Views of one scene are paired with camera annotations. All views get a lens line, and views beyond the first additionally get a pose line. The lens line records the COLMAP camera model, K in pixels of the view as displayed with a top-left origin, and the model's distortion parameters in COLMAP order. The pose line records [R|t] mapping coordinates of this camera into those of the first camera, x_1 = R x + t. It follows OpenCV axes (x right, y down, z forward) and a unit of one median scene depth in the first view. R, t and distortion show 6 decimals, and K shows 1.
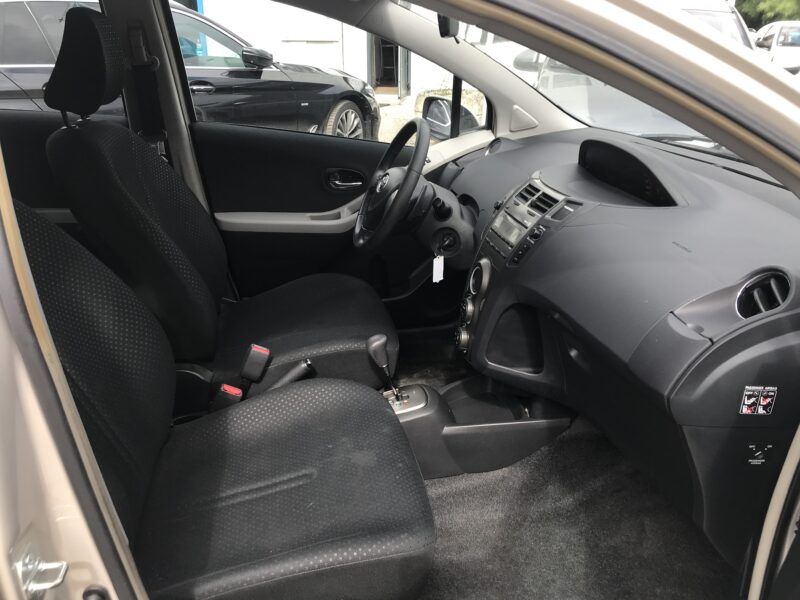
lens RADIAL K [[655.3, 0, 395.0], [0, 655.3, 313.3], [0, 0, 1]] dist [-0.005083, -0.014237]
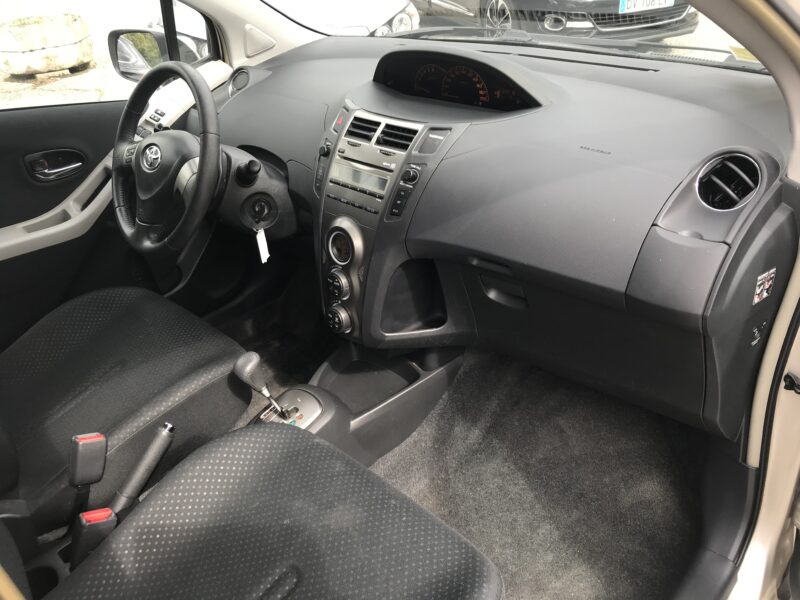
lens RADIAL K [[652.6, 0, 393.9], [0, 652.6, 299.8], [0, 0, 1]] dist [0.018470, -0.000826]
pose [[0.814122, -0.353155, 0.460963, -0.219397], [0.299814, 0.935457, 0.187167, -0.120512], [-0.497310, -0.014174, 0.867457, 0.247807]]
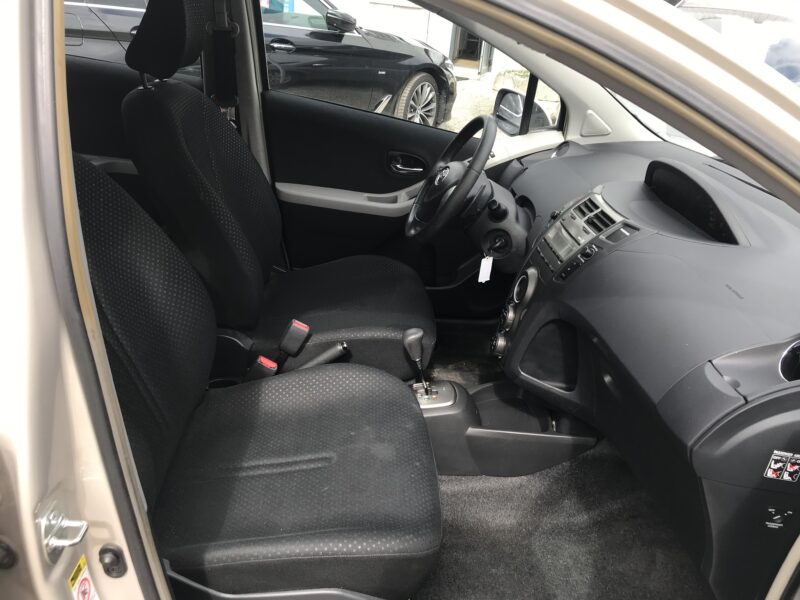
lens RADIAL K [[653.9, 0, 390.6], [0, 653.9, 312.0], [0, 0, 1]] dist [-0.006521, -0.015809]
pose [[0.987403, 0.136858, -0.079406, 0.012383], [-0.133126, 0.989809, 0.050553, -0.038765], [0.085516, -0.039345, 0.995560, -0.003744]]
